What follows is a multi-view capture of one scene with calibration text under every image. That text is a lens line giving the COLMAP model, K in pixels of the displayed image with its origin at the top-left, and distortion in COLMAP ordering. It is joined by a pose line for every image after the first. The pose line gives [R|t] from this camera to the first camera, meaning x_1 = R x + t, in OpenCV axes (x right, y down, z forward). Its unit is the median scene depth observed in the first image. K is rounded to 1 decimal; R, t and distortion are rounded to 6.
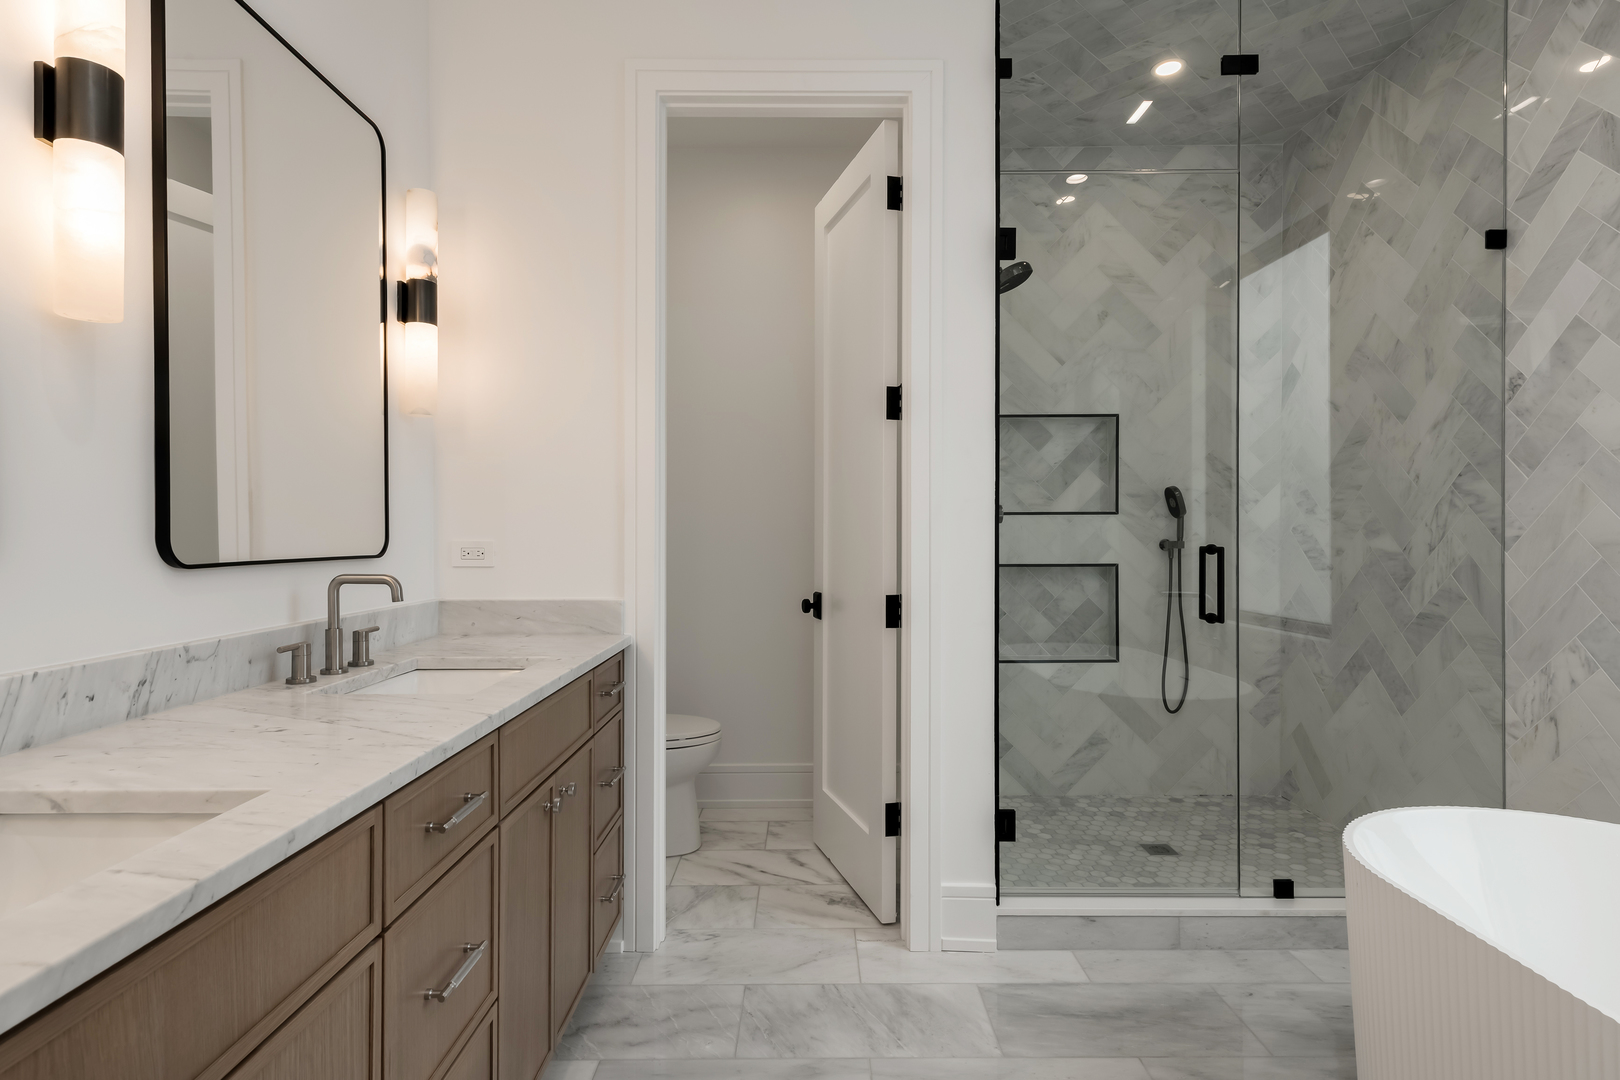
lens RADIAL K [[817.0, 0, 813.6], [0, 817.0, 536.5], [0, 0, 1]] dist [0.009364, -0.006554]
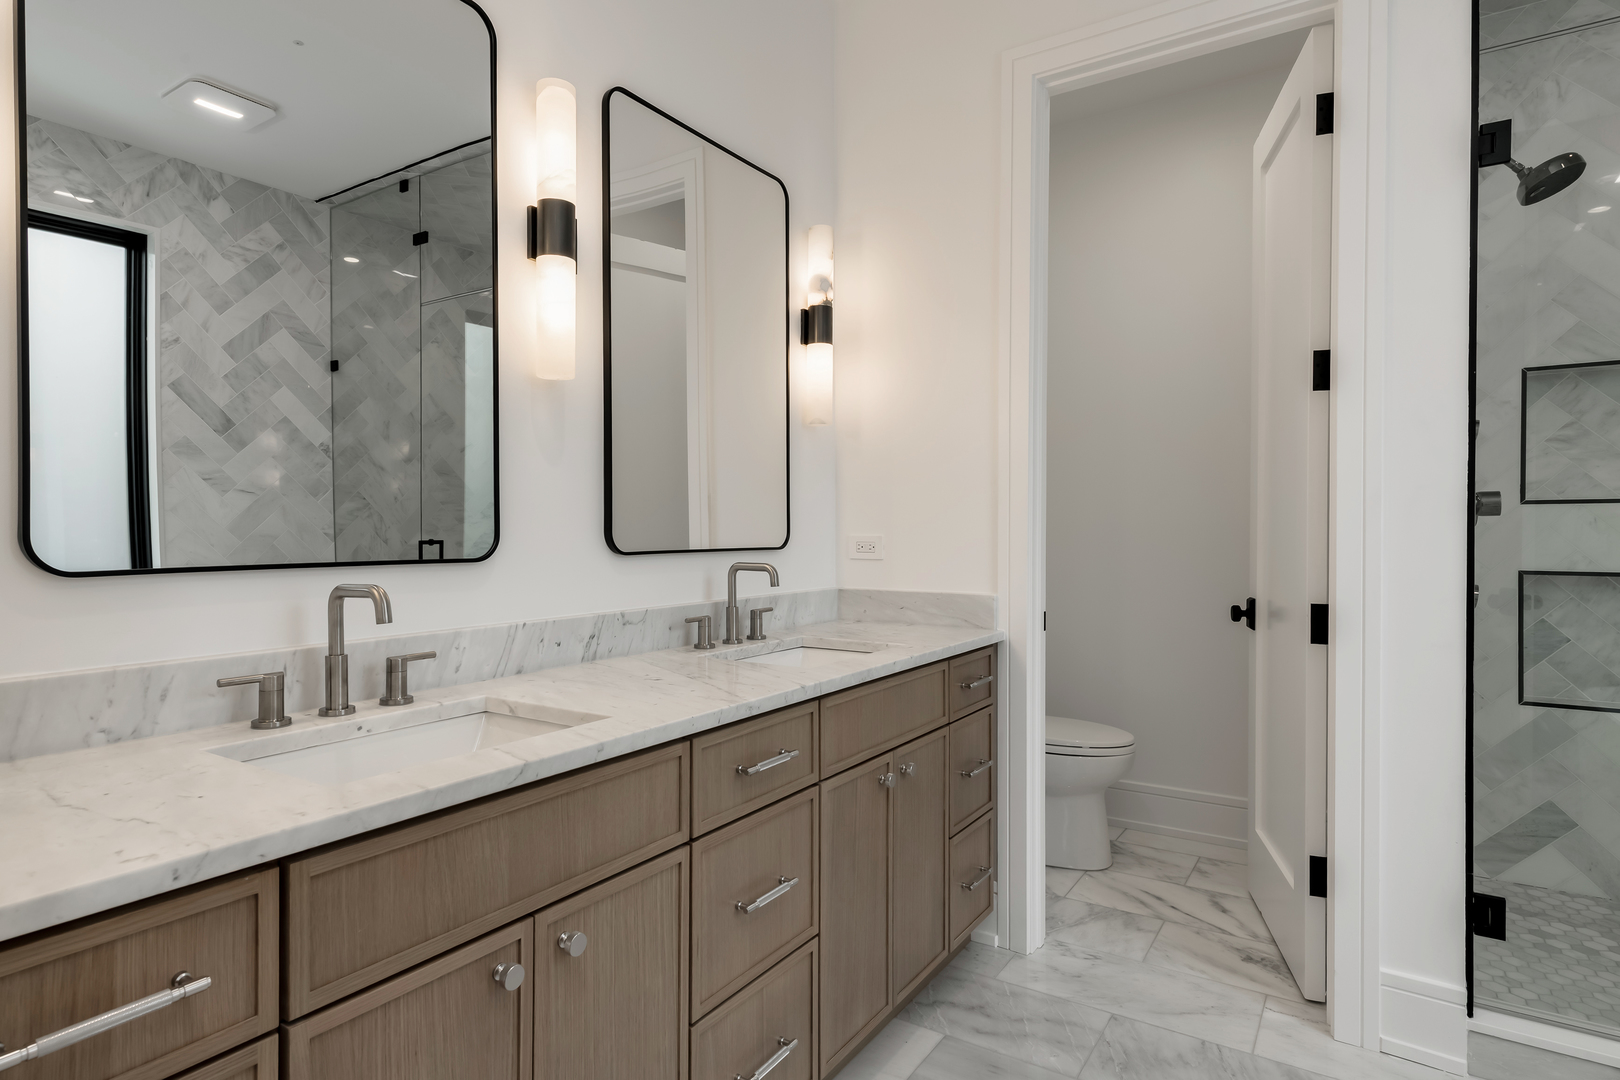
lens RADIAL K [[866.6, 0, 811.7], [0, 866.6, 535.8], [0, 0, 1]] dist [0.004730, -0.002720]
pose [[0.837236, 0.005356, -0.546815, 0.168110], [-0.002784, 0.999981, 0.005532, -0.000540], [0.546834, -0.003109, 0.837235, -0.011965]]
